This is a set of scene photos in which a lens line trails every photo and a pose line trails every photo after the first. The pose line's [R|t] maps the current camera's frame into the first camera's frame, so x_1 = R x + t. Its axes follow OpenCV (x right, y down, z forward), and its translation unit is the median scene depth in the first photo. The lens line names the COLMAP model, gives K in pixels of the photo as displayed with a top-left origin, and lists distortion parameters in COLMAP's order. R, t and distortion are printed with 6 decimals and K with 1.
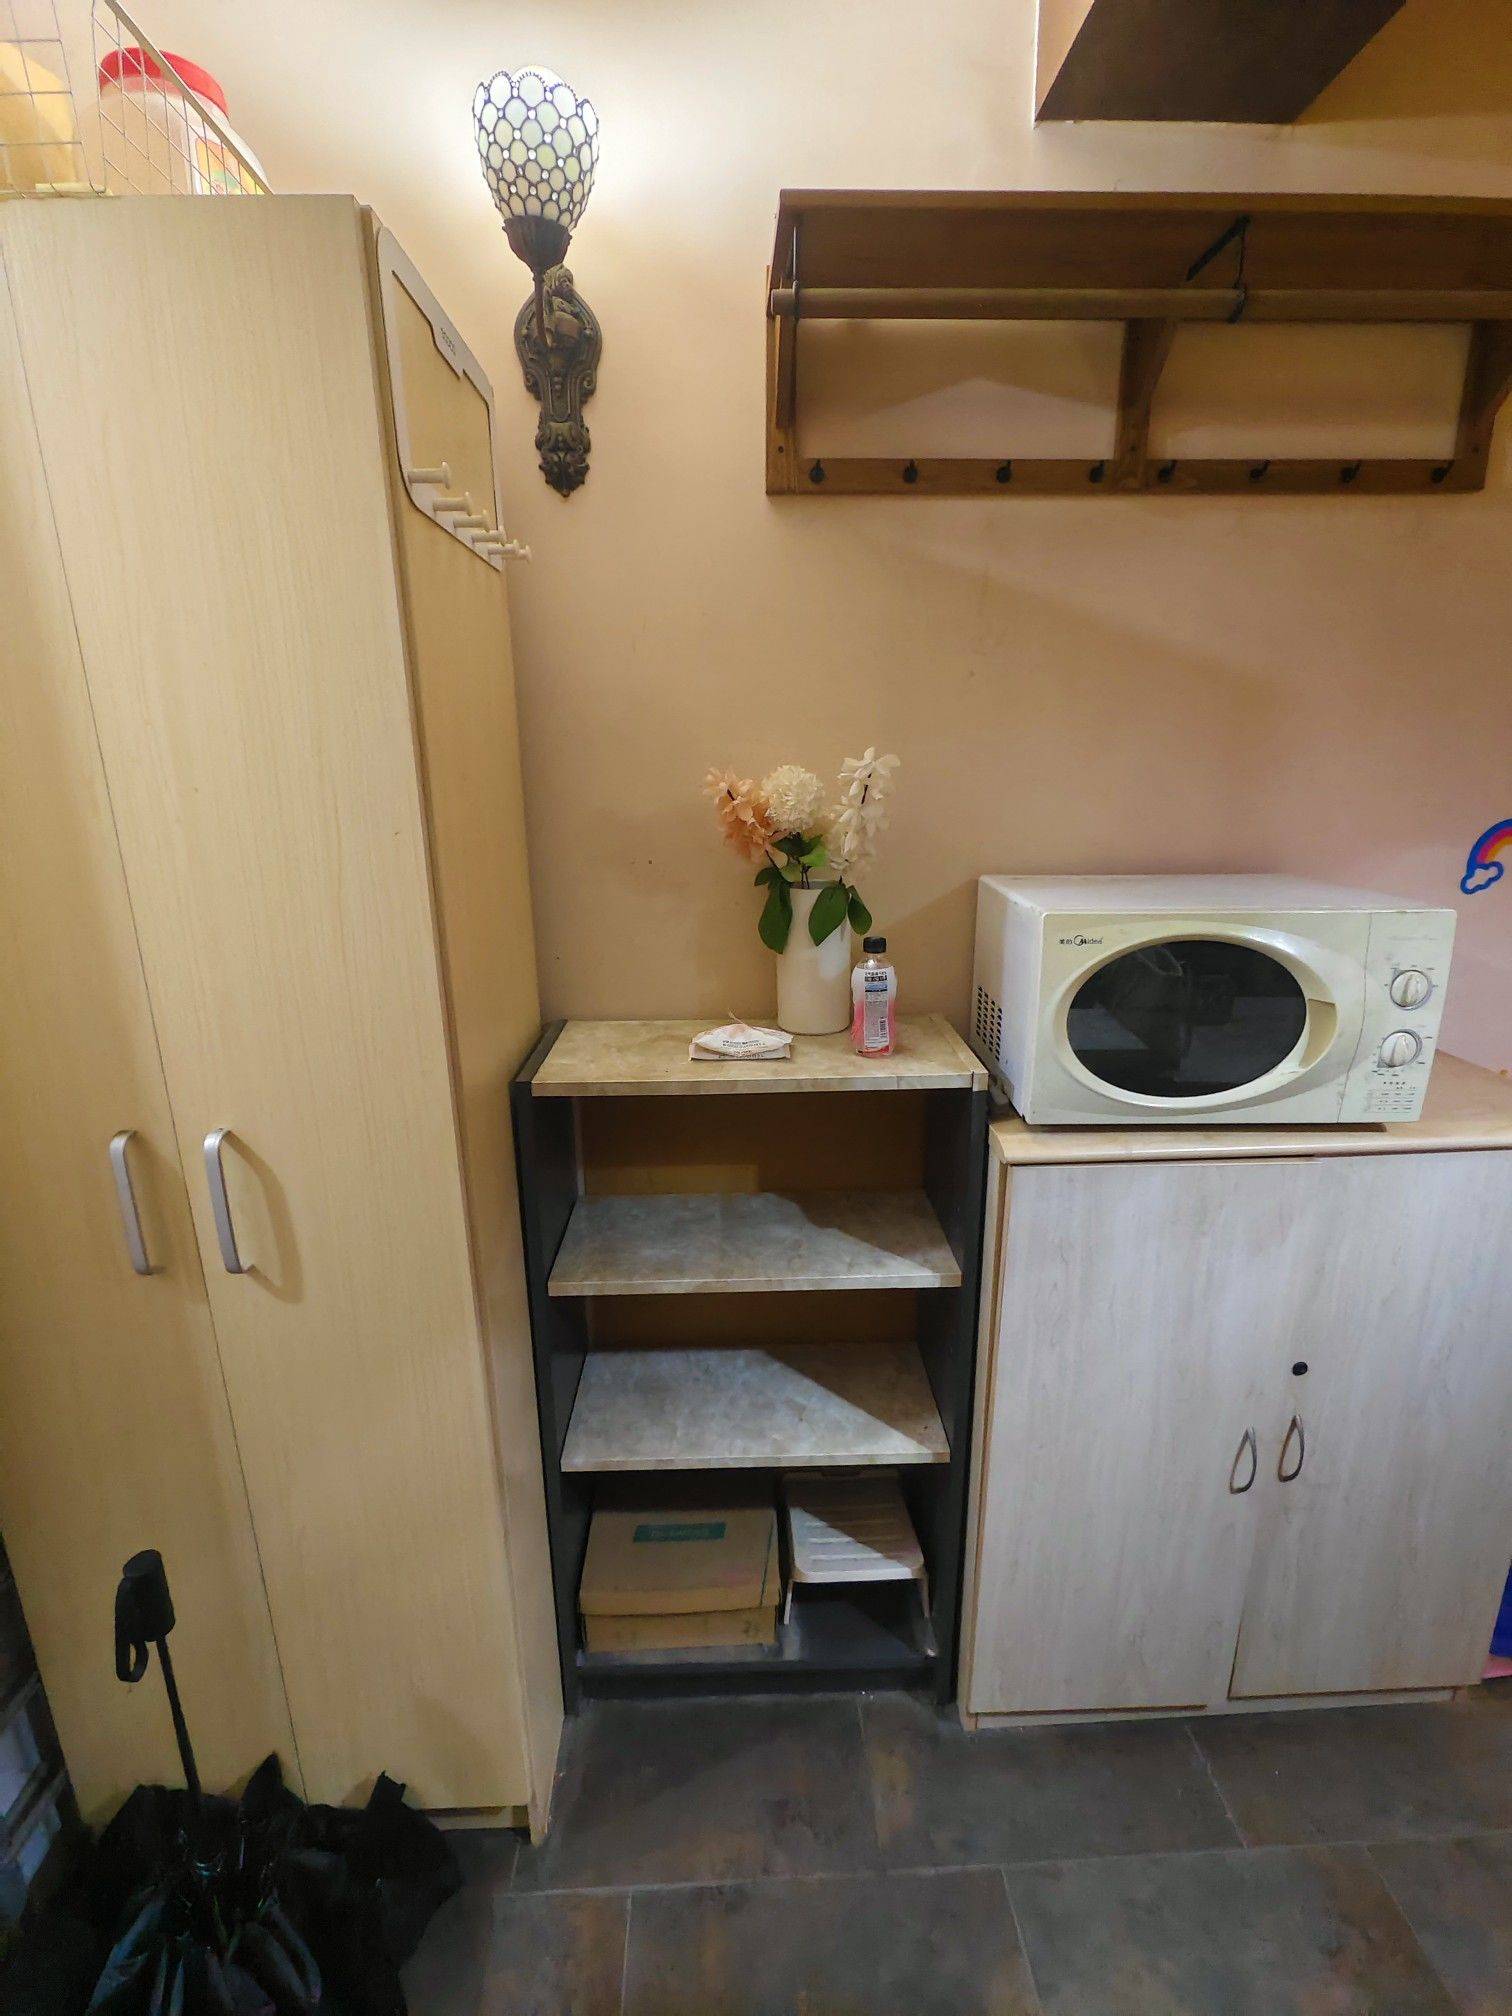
lens RADIAL K [[918.6, 0, 756.0], [0, 918.6, 1008.0], [0, 0, 1]] dist [-0.008662, 0.004753]
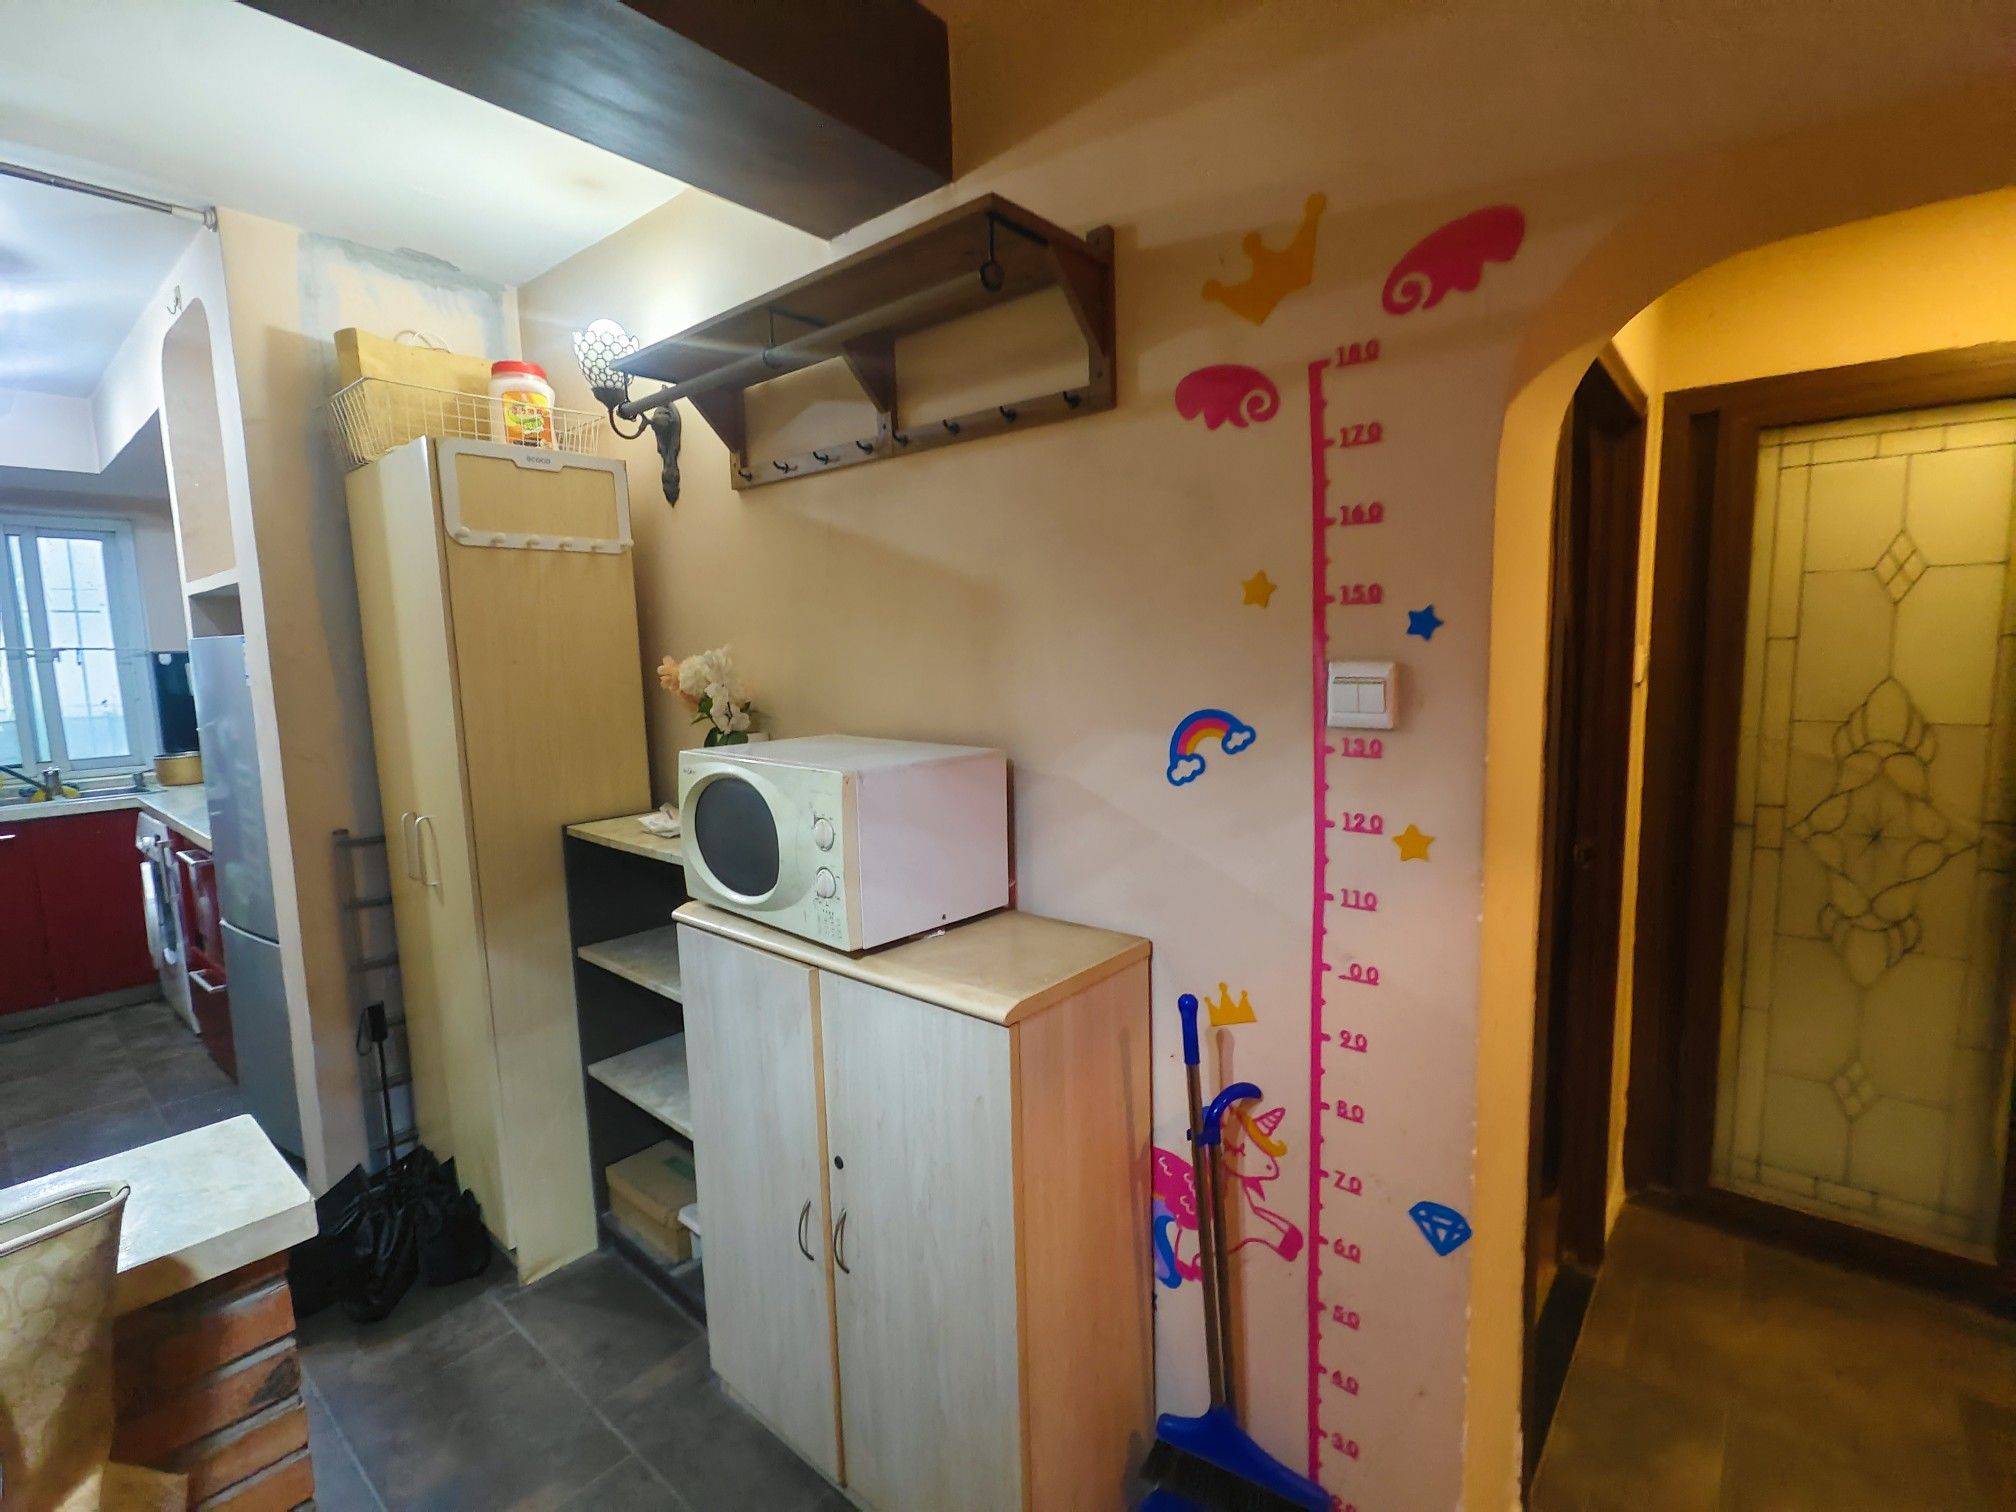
lens RADIAL K [[917.9, 0, 1037.4], [0, 917.9, 759.5], [0, 0, 1]] dist [-0.011178, 0.000211]
pose [[0.753123, 0.078098, -0.653227, 1.489694], [-0.163725, 0.983939, -0.071126, -0.067146], [0.637181, 0.160516, 0.753814, 0.196445]]
